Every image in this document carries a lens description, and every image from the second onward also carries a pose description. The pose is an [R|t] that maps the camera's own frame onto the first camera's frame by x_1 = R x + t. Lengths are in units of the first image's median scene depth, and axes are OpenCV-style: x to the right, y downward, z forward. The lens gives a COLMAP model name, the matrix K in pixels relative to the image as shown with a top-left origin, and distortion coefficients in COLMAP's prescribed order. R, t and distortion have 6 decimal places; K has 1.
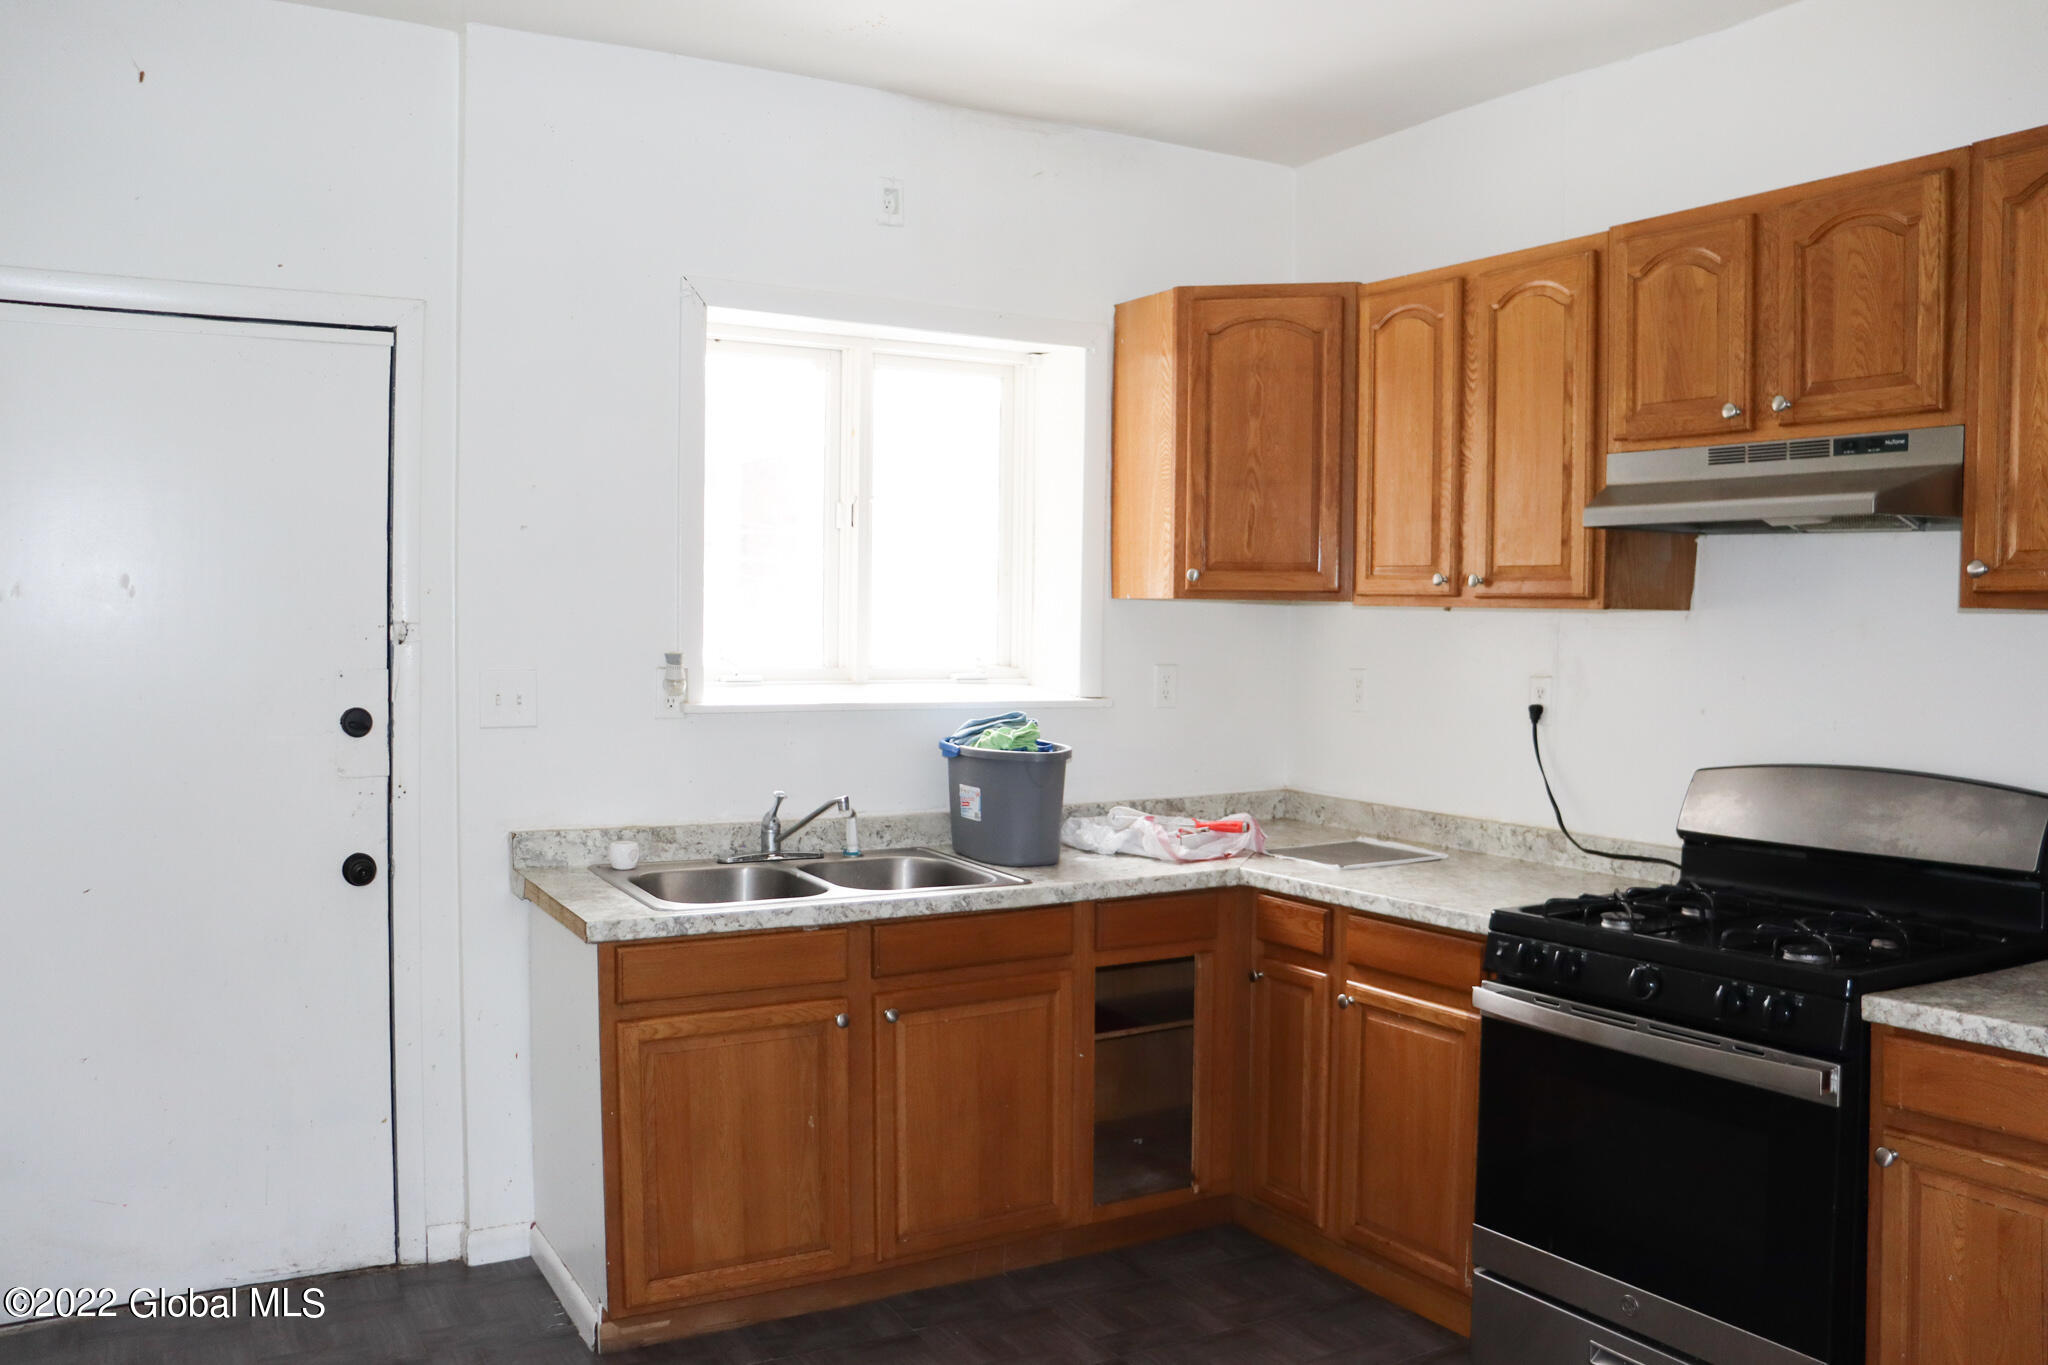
lens RADIAL K [[1750.2, 0, 1033.5], [0, 1750.2, 691.2], [0, 0, 1]] dist [-0.185539, 0.172905]
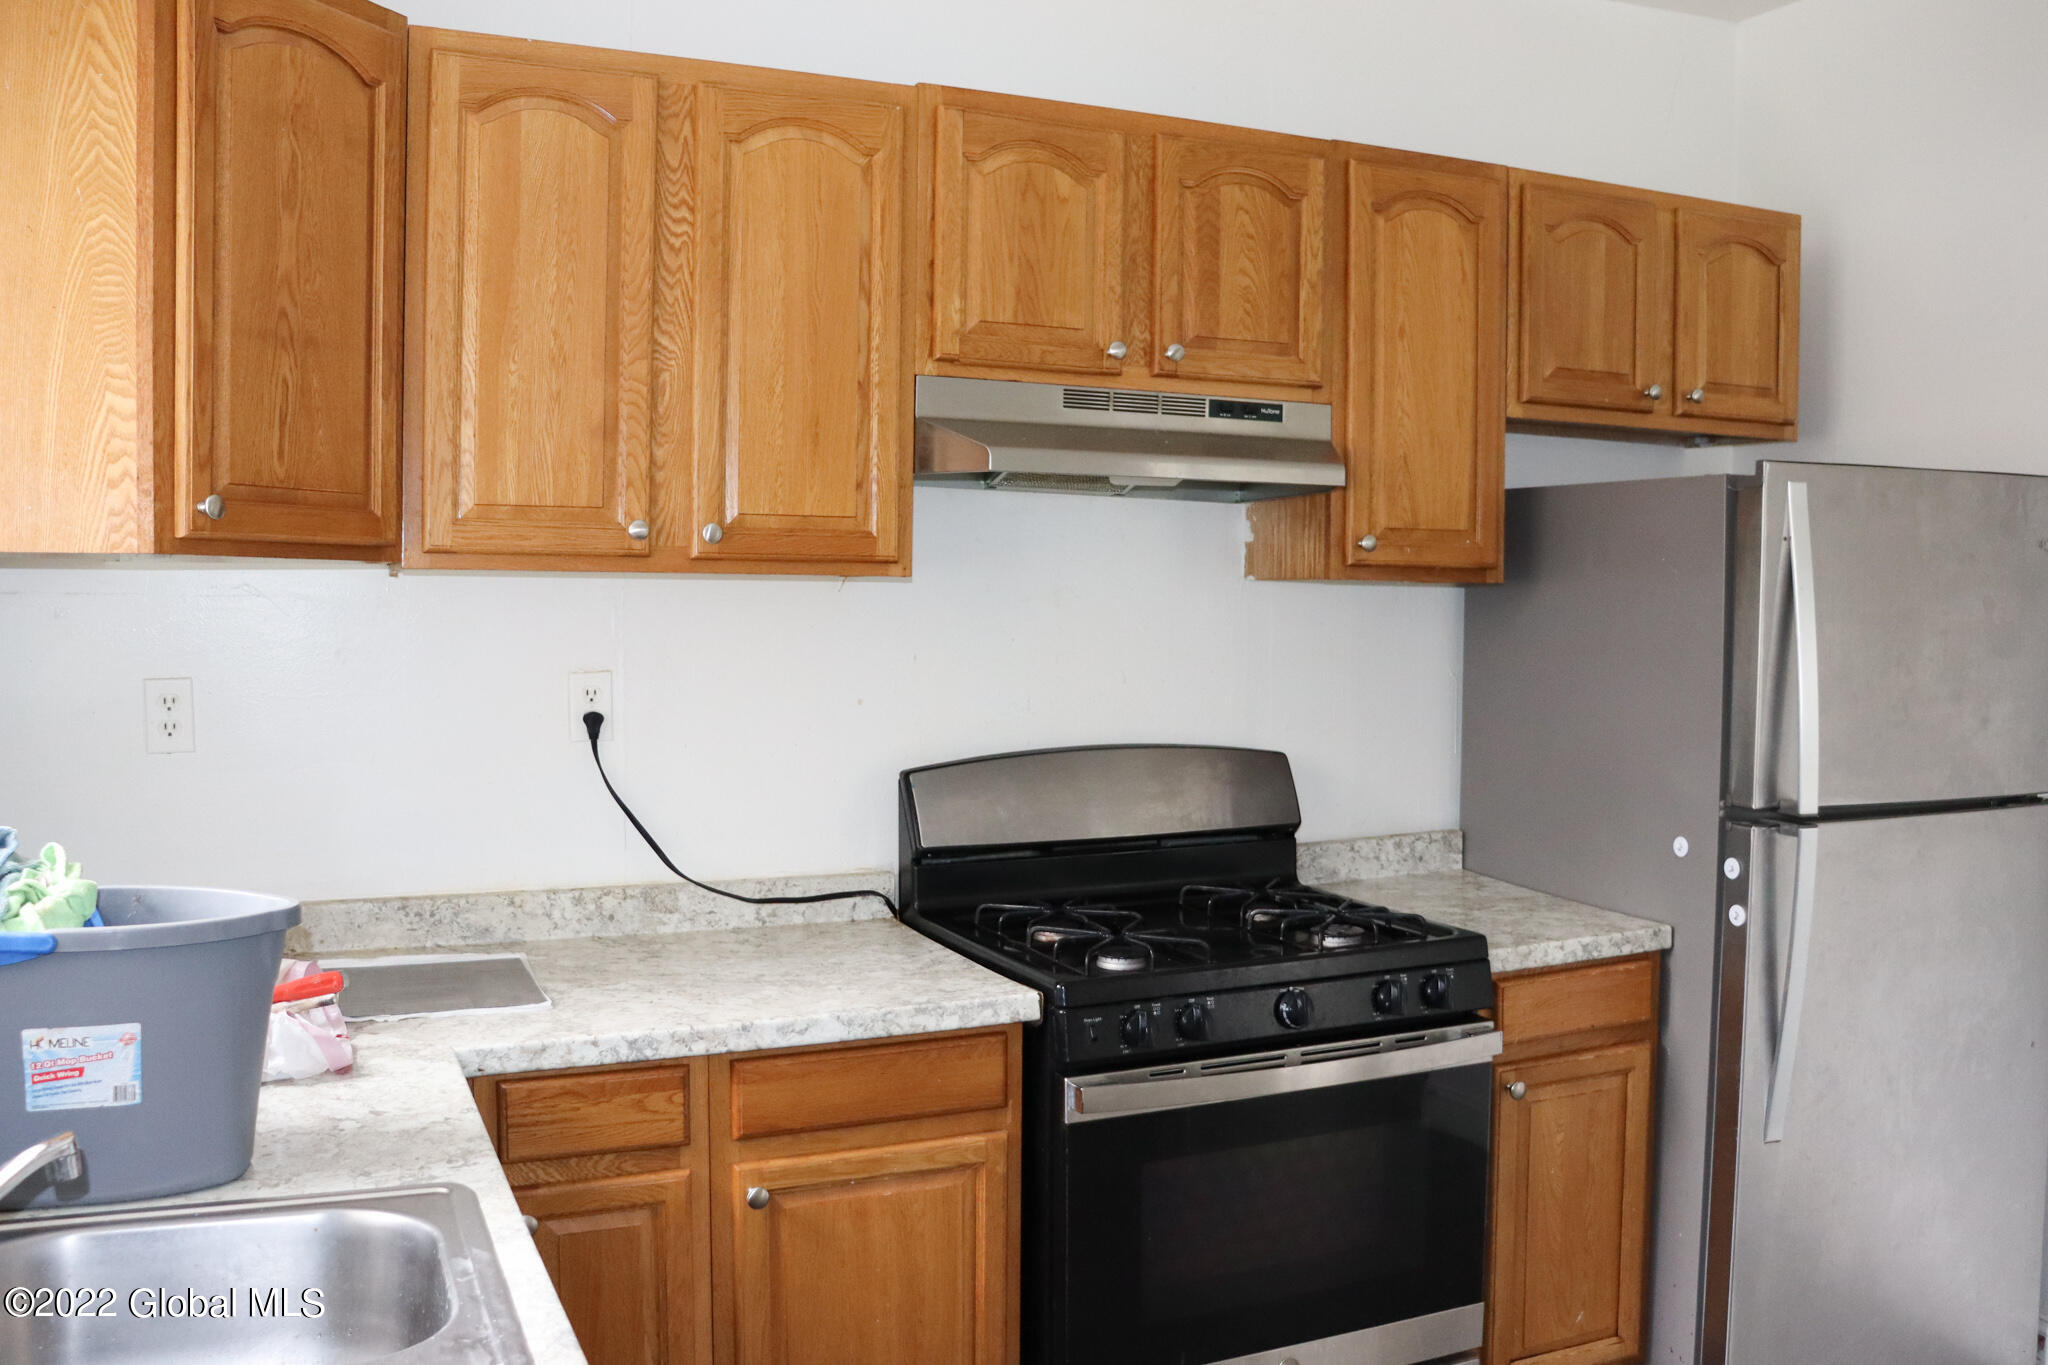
lens RADIAL K [[1750.2, 0, 1033.5], [0, 1750.2, 691.2], [0, 0, 1]] dist [-0.185539, 0.172905]
pose [[0.102975, -0.061669, 0.992770, -0.466678], [0.036631, 0.997634, 0.058172, -0.042384], [-0.994009, 0.030376, 0.104991, 0.914311]]
